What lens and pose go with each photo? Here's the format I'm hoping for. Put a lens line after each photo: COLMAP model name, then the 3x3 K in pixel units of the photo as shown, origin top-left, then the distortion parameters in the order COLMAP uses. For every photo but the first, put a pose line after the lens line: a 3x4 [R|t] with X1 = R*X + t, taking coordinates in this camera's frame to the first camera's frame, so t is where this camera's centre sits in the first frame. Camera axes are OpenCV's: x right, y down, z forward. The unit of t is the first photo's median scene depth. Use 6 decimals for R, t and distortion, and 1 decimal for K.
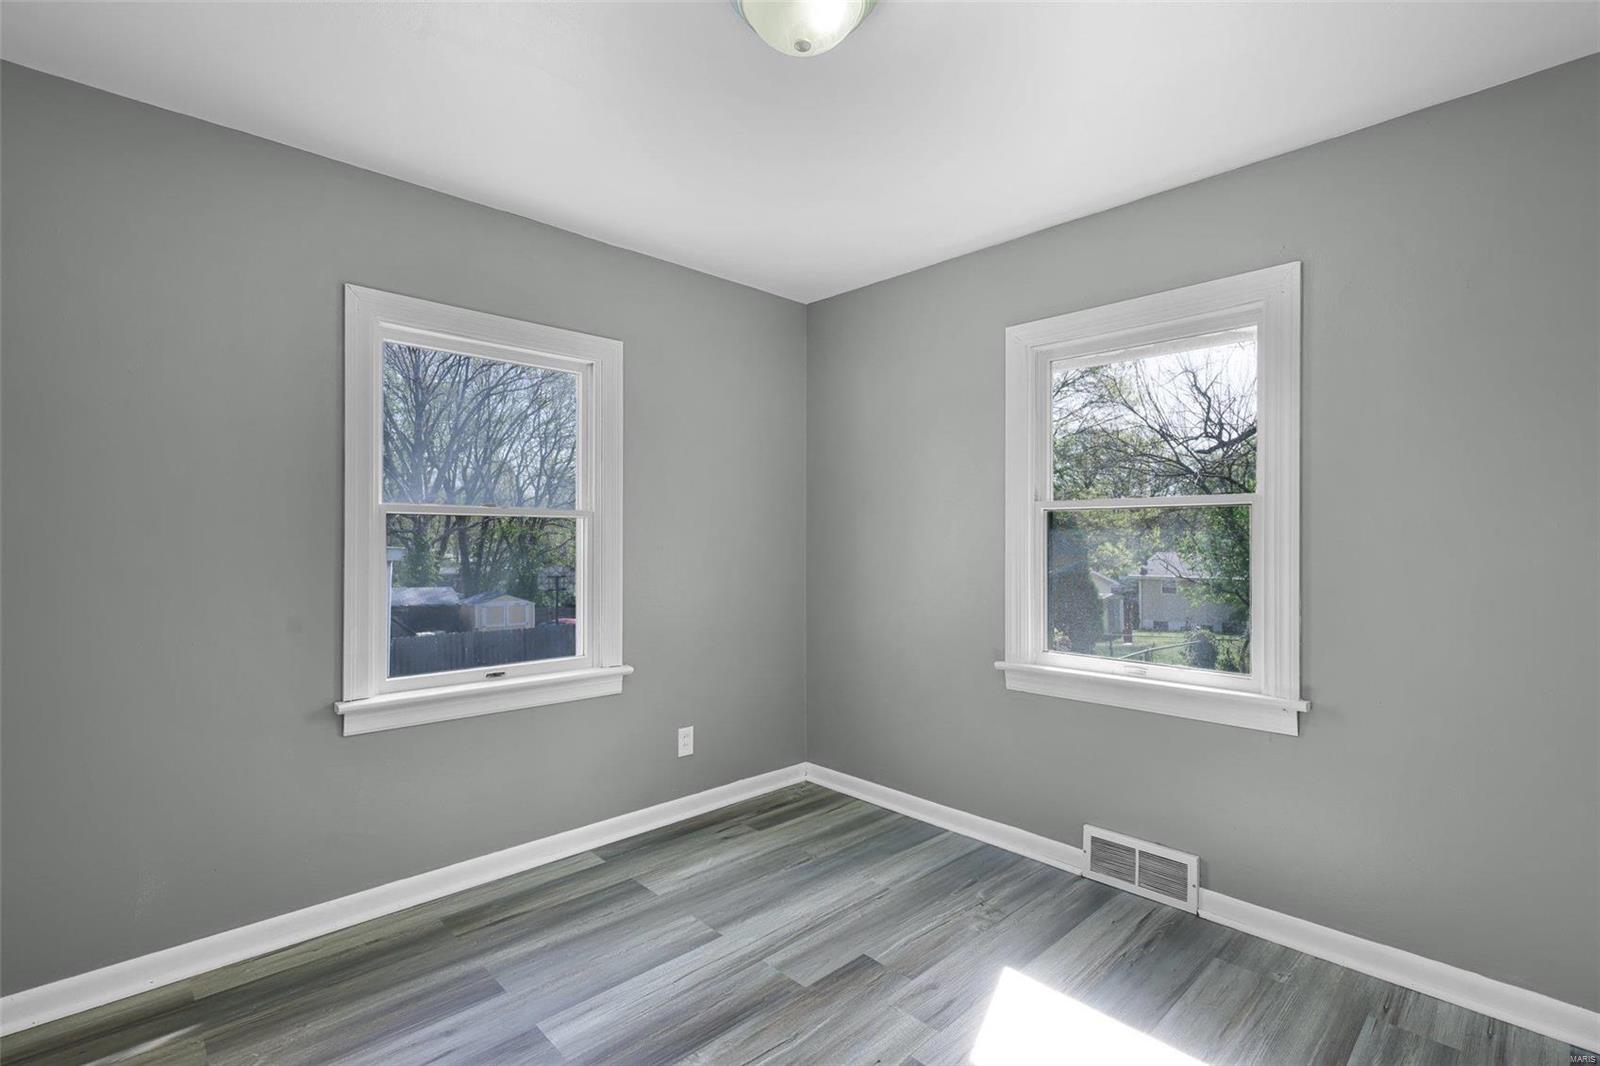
lens RADIAL K [[743.9, 0, 801.8], [0, 743.9, 537.4], [0, 0, 1]] dist [0.000302, -0.000411]
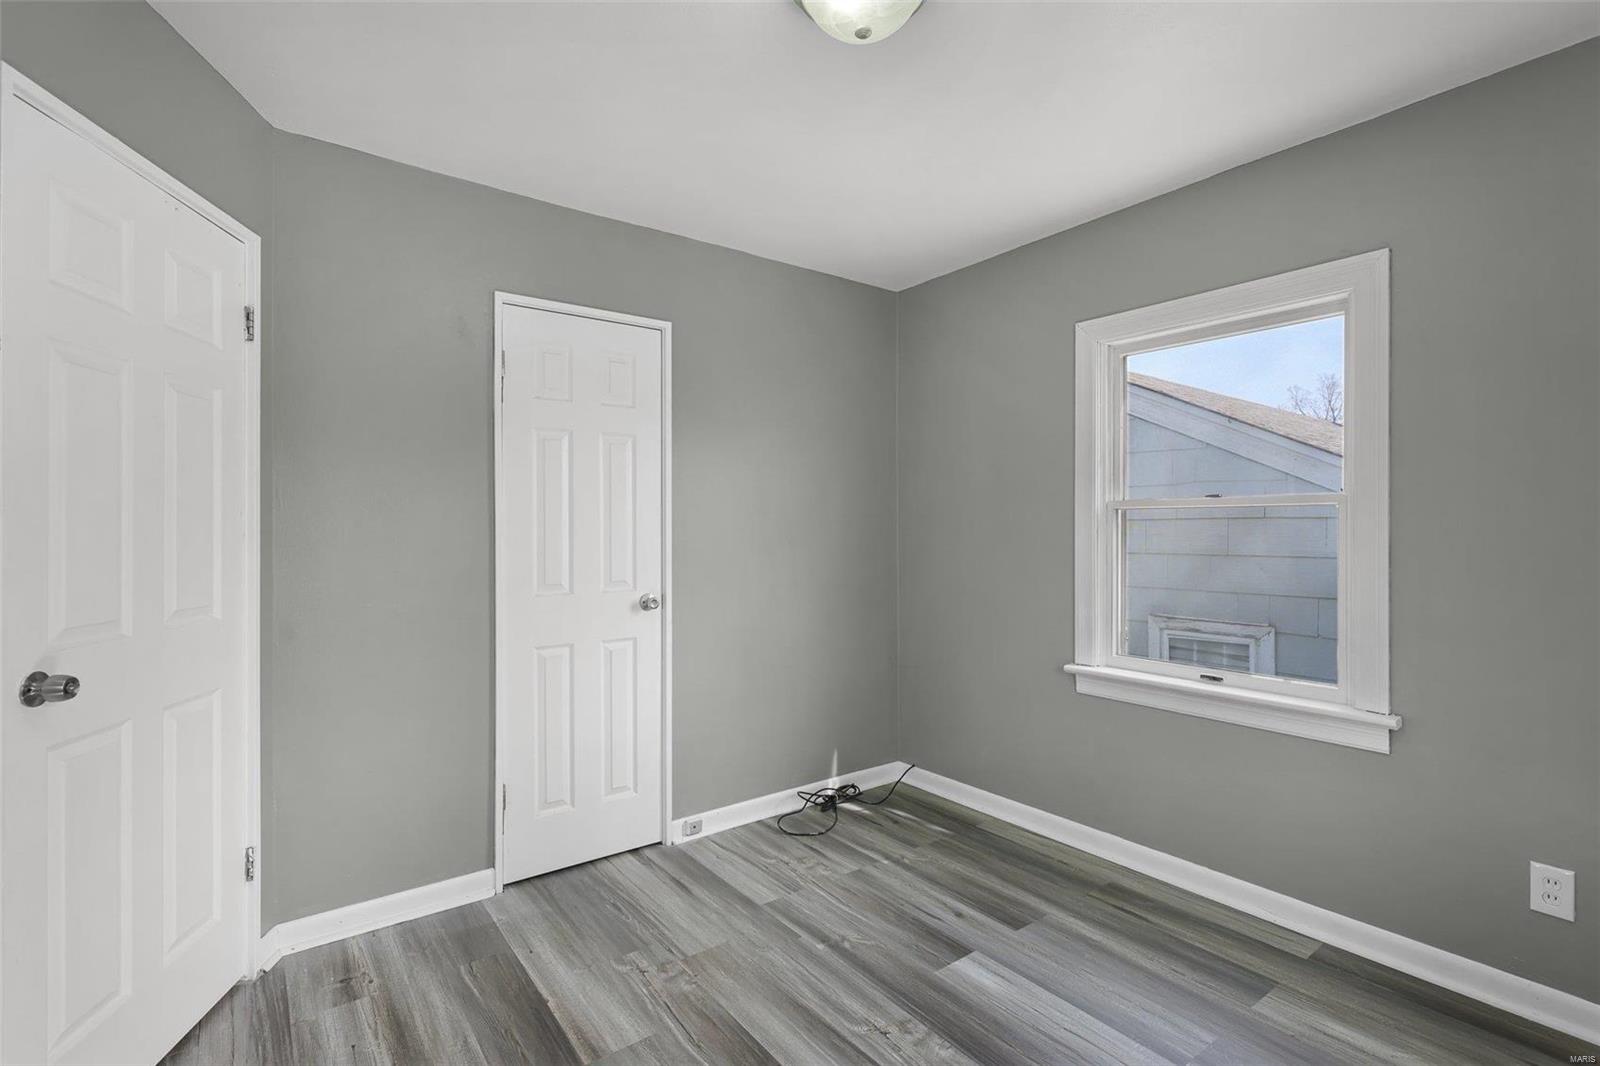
lens RADIAL K [[743.9, 0, 801.9], [0, 743.9, 528.6], [0, 0, 1]] dist [0.000302, -0.000411]
pose [[-0.120599, -0.004970, -0.992689, 0.649520], [-0.003798, 0.999982, -0.004545, 0.005691], [0.992694, 0.003222, -0.120616, 0.687605]]
